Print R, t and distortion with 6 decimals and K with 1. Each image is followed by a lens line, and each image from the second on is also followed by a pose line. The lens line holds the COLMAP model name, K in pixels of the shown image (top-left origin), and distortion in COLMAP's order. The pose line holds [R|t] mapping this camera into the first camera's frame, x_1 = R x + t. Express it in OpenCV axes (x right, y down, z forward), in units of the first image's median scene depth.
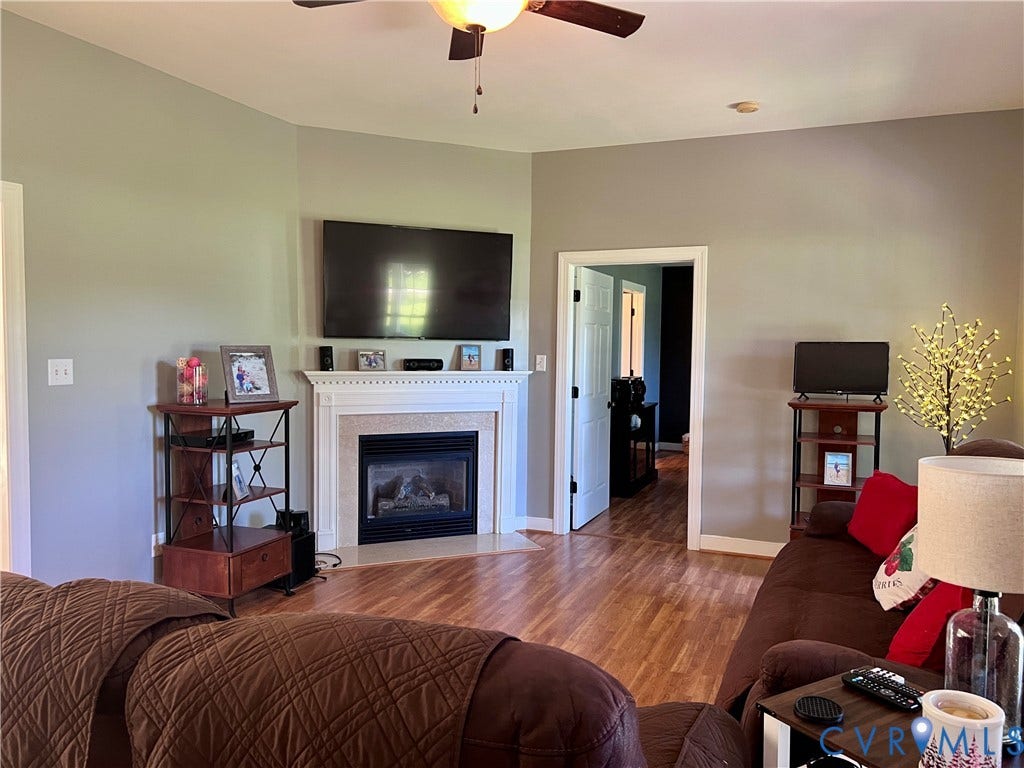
lens RADIAL K [[768.6, 0, 517.3], [0, 768.6, 386.8], [0, 0, 1]] dist [0.056718, -0.064596]
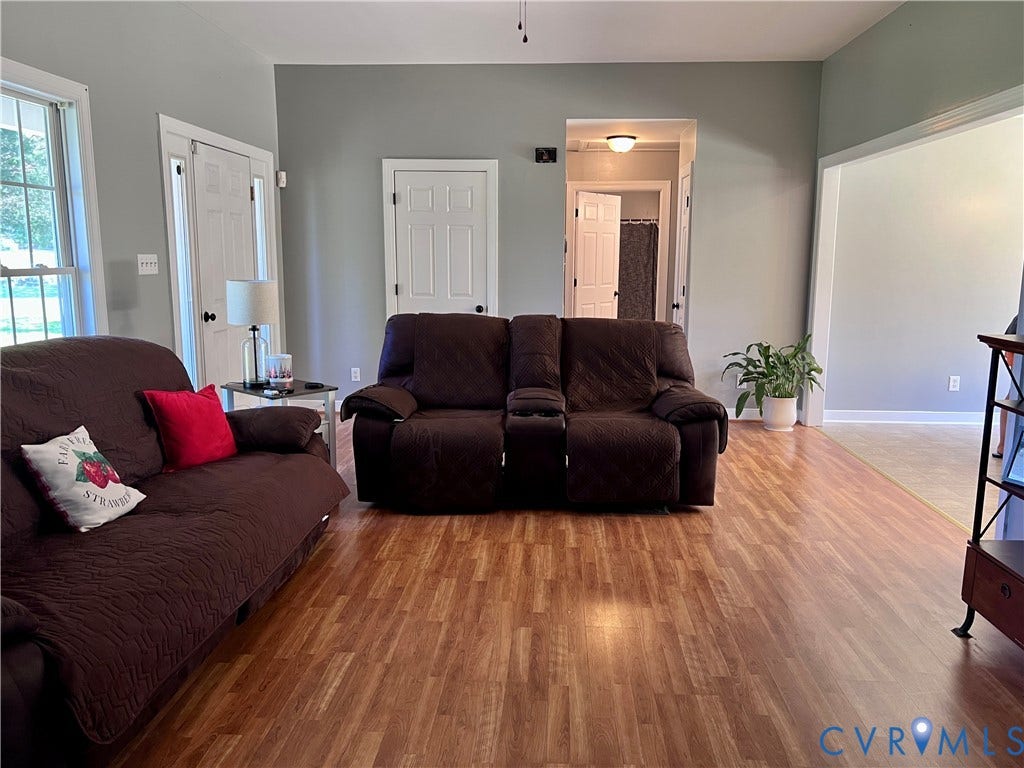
lens RADIAL K [[768.6, 0, 517.3], [0, 768.6, 386.8], [0, 0, 1]] dist [0.056718, -0.064596]
pose [[-0.941497, 0.037310, -0.334951, 0.284974], [-0.037705, 0.975953, 0.214694, -0.069480], [0.334907, 0.214763, -0.917450, 1.655570]]
